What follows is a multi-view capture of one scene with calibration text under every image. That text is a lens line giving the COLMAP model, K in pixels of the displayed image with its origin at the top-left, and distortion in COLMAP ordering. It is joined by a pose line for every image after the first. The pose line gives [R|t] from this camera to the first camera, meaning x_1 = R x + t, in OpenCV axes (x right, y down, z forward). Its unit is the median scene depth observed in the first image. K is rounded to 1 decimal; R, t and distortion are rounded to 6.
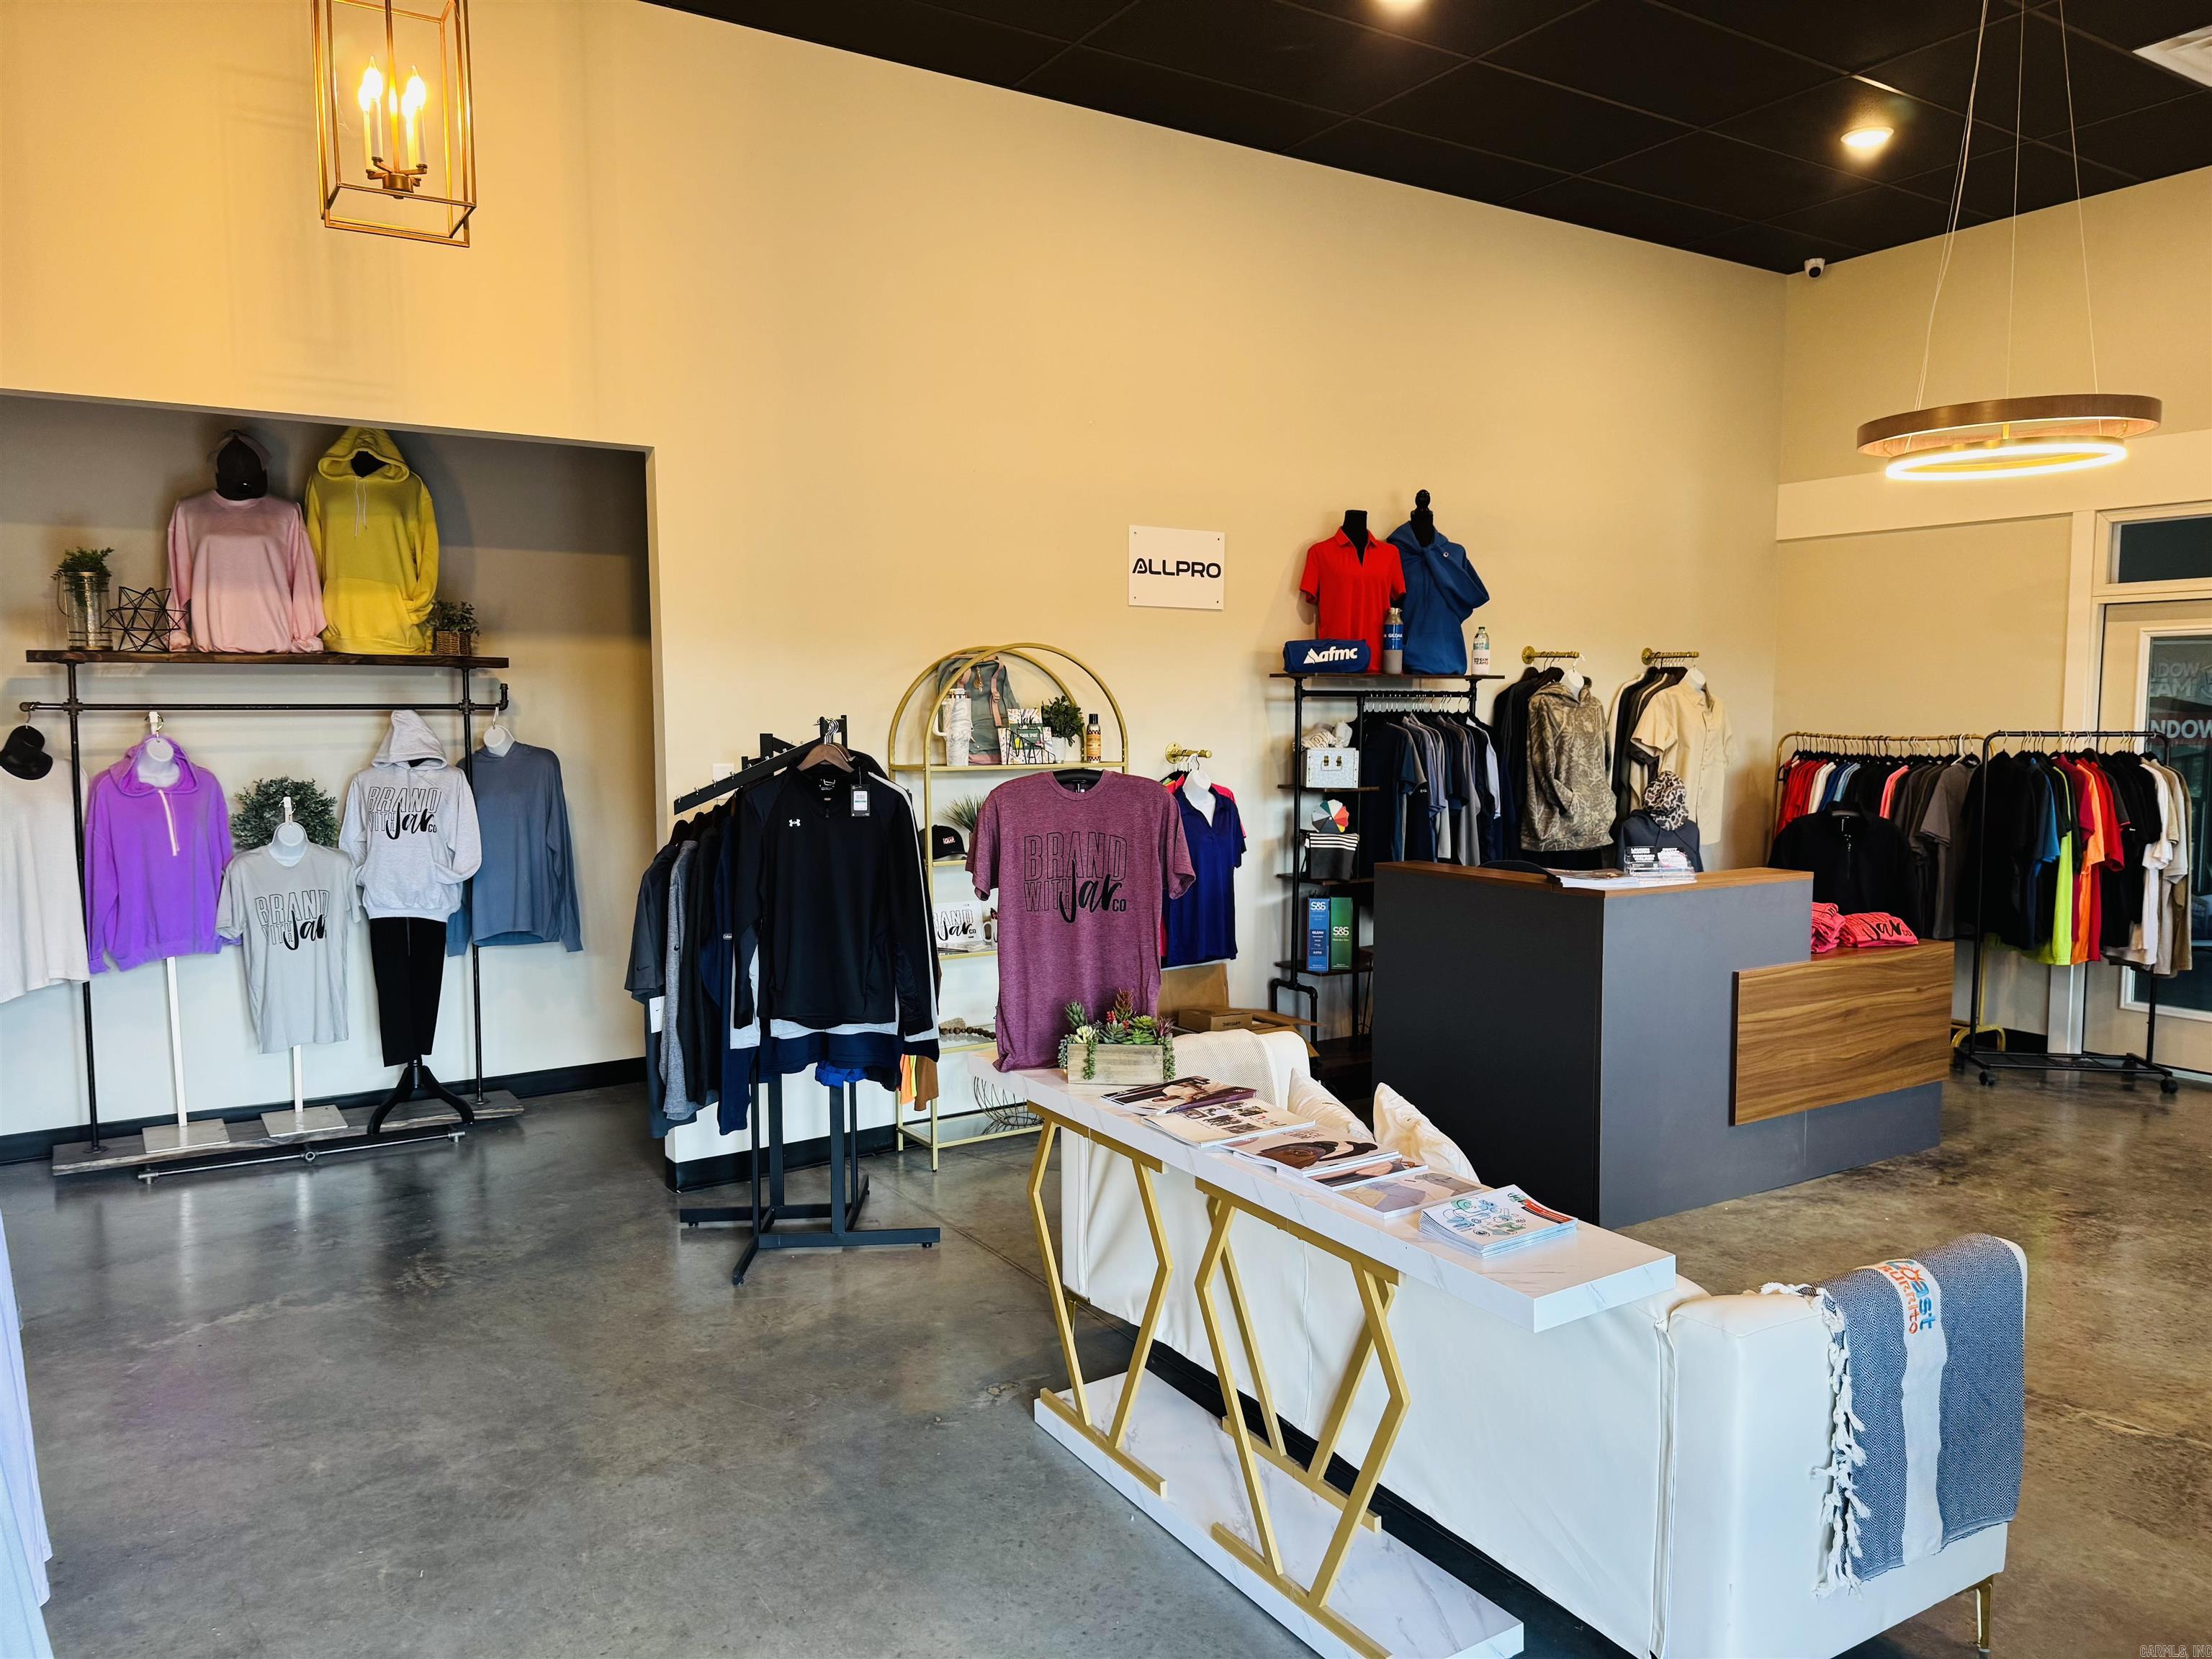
lens RADIAL K [[1528.0, 0, 1106.0], [0, 1528.0, 829.5], [0, 0, 1]] dist [0.080197, -0.110064]
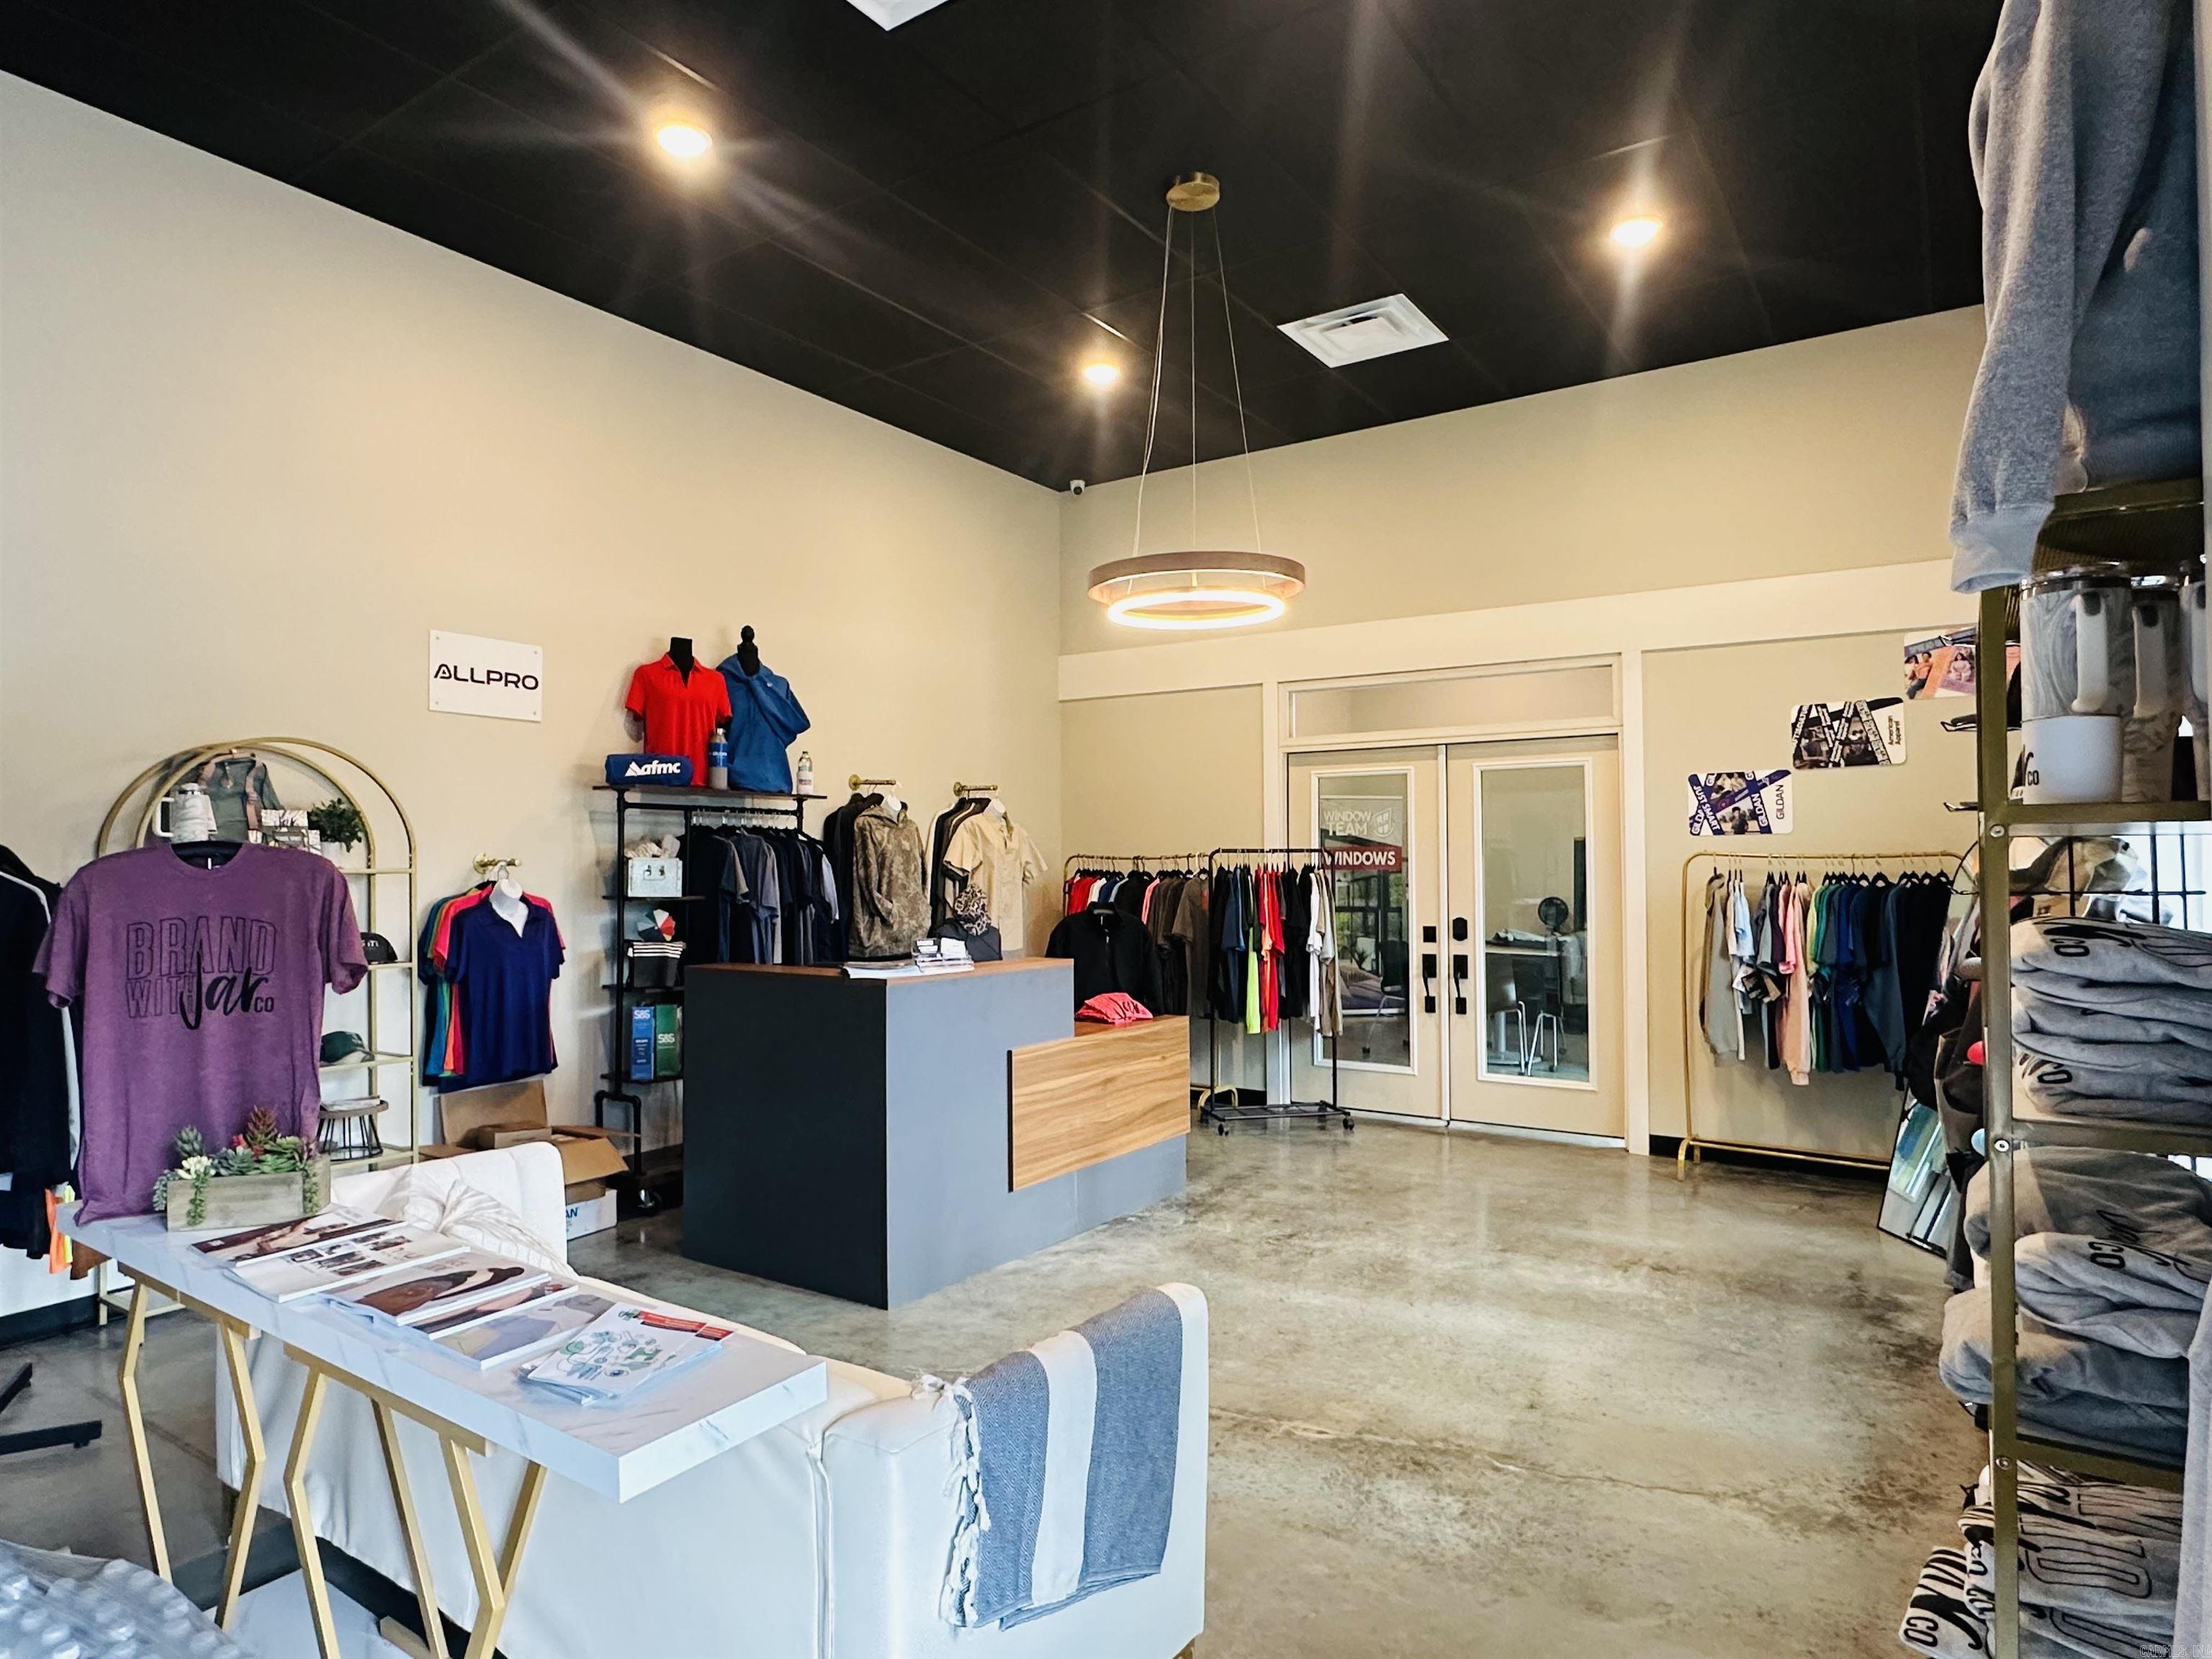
lens RADIAL K [[1235.9, 0, 1106.0], [0, 1235.9, 829.5], [0, 0, 1]] dist [0.006630, 0.001667]
pose [[0.919112, 0.011622, 0.393825, 0.099187], [0.032251, 0.993991, -0.104603, 0.024558], [-0.392674, 0.108843, 0.913214, 0.117869]]
